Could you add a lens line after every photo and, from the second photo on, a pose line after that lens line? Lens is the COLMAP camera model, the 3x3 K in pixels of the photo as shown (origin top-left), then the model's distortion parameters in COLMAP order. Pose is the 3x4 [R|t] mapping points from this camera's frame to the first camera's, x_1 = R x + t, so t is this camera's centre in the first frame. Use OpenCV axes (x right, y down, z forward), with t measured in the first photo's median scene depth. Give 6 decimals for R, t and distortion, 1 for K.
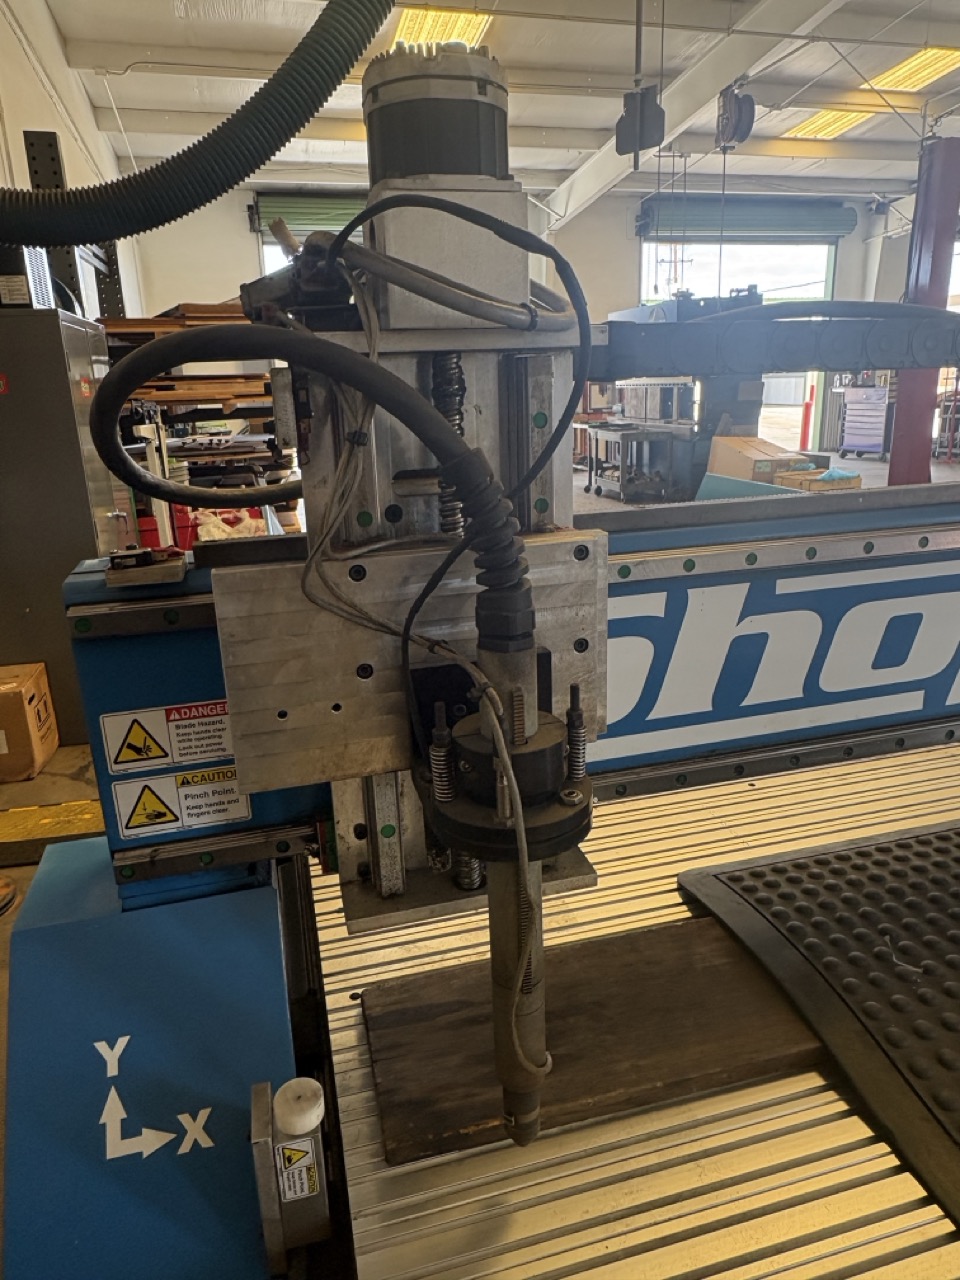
lens RADIAL K [[810.8, 0, 480.0], [0, 810.8, 640.0], [0, 0, 1]] dist [-0.000565, 0.000068]
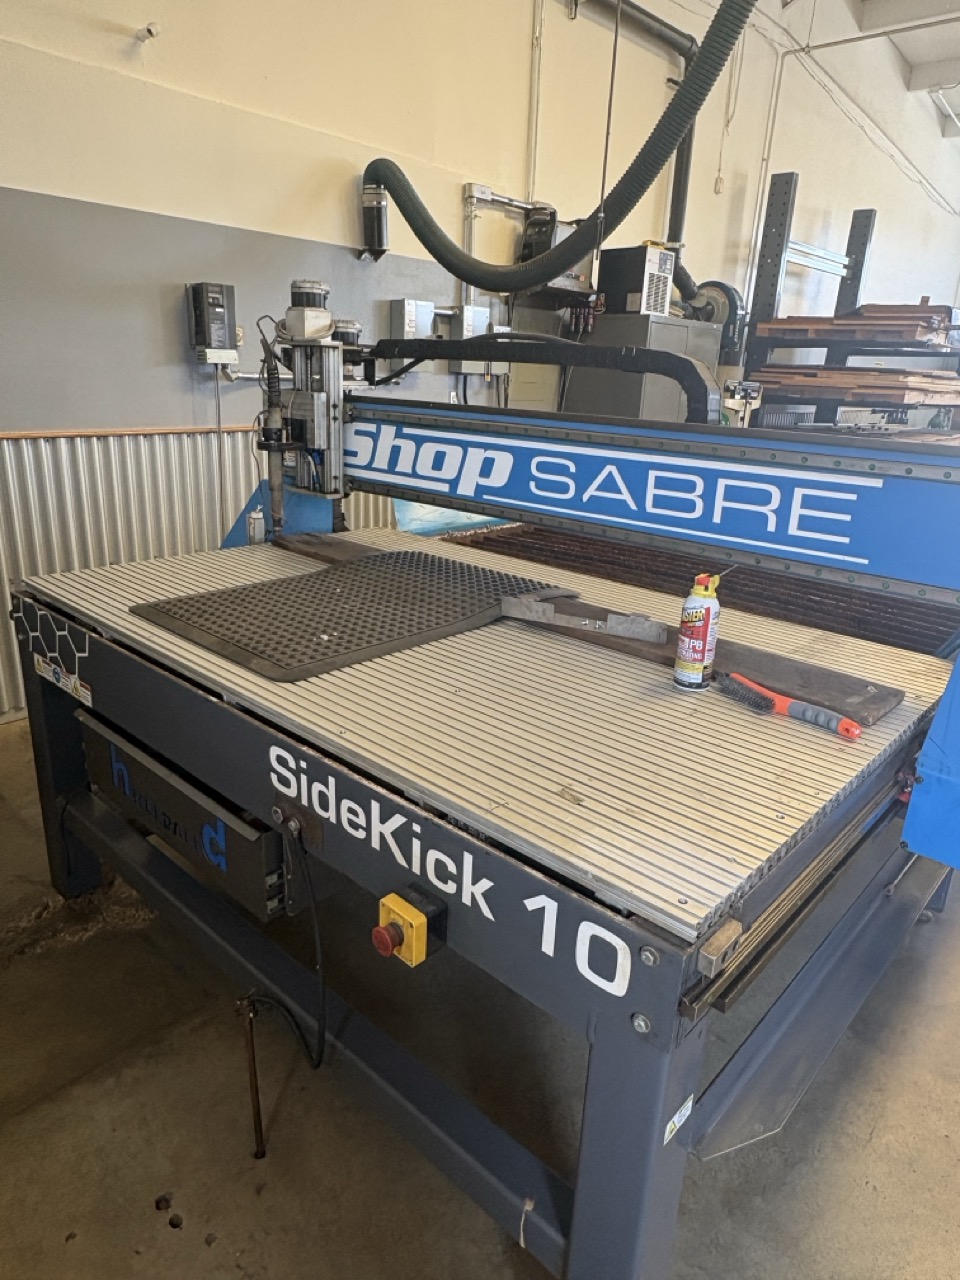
lens RADIAL K [[810.8, 0, 480.0], [0, 810.8, 640.0], [0, 0, 1]] dist [-0.000565, 0.000068]
pose [[0.549610, 0.322778, -0.770547, 2.962149], [-0.312466, 0.934825, 0.168720, 0.062822], [0.774786, 0.148039, 0.614647, -0.471204]]
